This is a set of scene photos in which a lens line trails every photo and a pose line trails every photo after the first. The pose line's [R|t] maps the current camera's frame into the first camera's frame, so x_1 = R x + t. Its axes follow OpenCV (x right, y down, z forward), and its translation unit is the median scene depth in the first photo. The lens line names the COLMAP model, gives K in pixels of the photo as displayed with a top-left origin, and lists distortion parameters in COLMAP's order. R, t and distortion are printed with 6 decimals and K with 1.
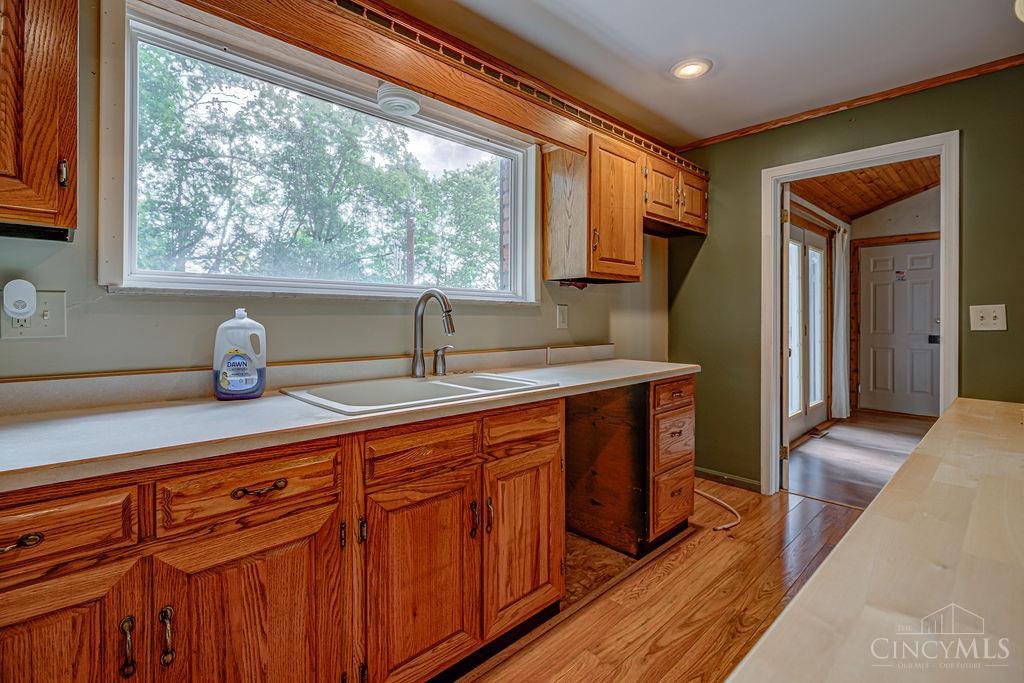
lens RADIAL K [[473.0, 0, 515.5], [0, 473.0, 331.6], [0, 0, 1]] dist [-0.003907, -0.001053]
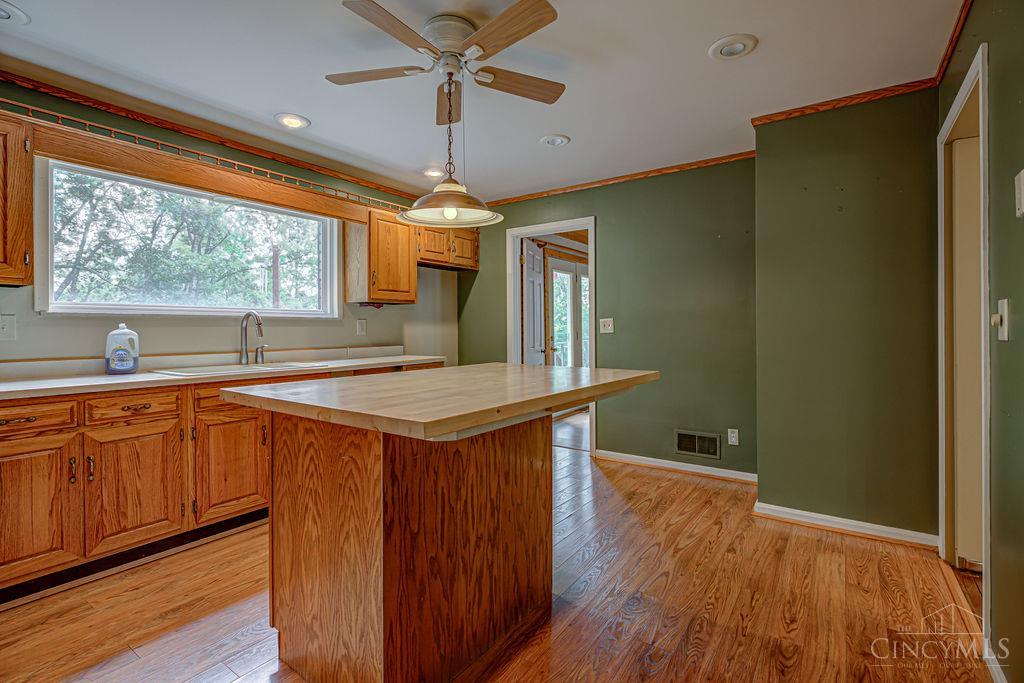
lens RADIAL K [[470.4, 0, 510.3], [0, 470.4, 338.2], [0, 0, 1]] dist [-0.001374, -0.000025]
pose [[0.982696, -0.011676, 0.184856, 0.506045], [0.013268, 0.999885, -0.007380, 0.037131], [-0.184748, 0.009705, 0.982738, -0.970970]]
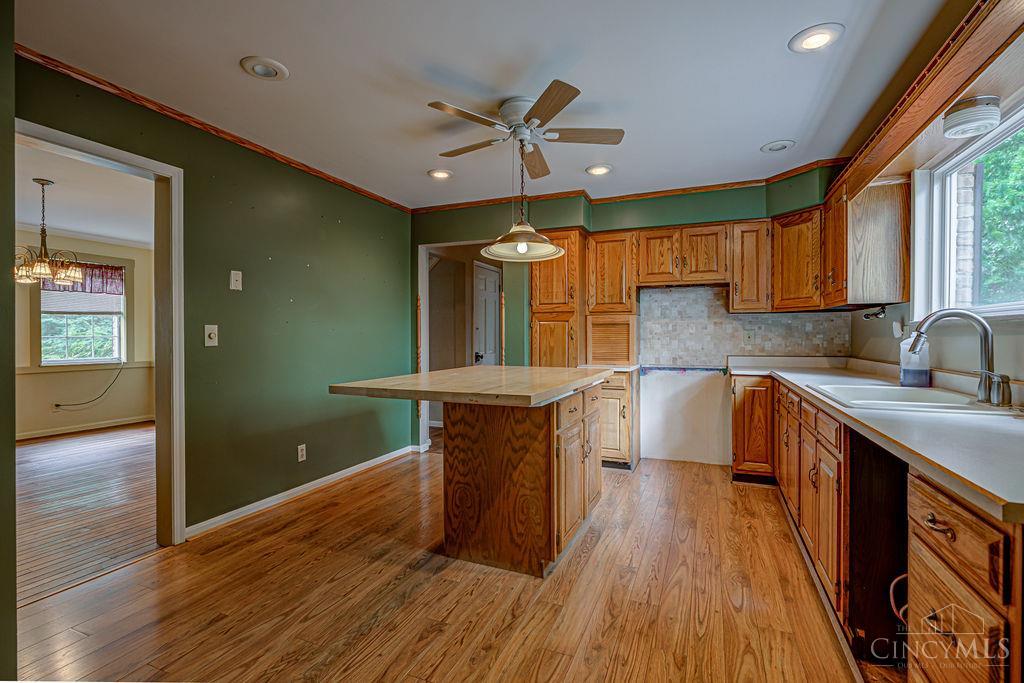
lens RADIAL K [[470.4, 0, 510.3], [0, 470.4, 338.2], [0, 0, 1]] dist [-0.001374, -0.000025]
pose [[-0.919931, -0.000742, -0.392081, 1.293052], [-0.014989, 0.999334, 0.033276, -0.061346], [0.391795, 0.036488, -0.919329, 1.899938]]
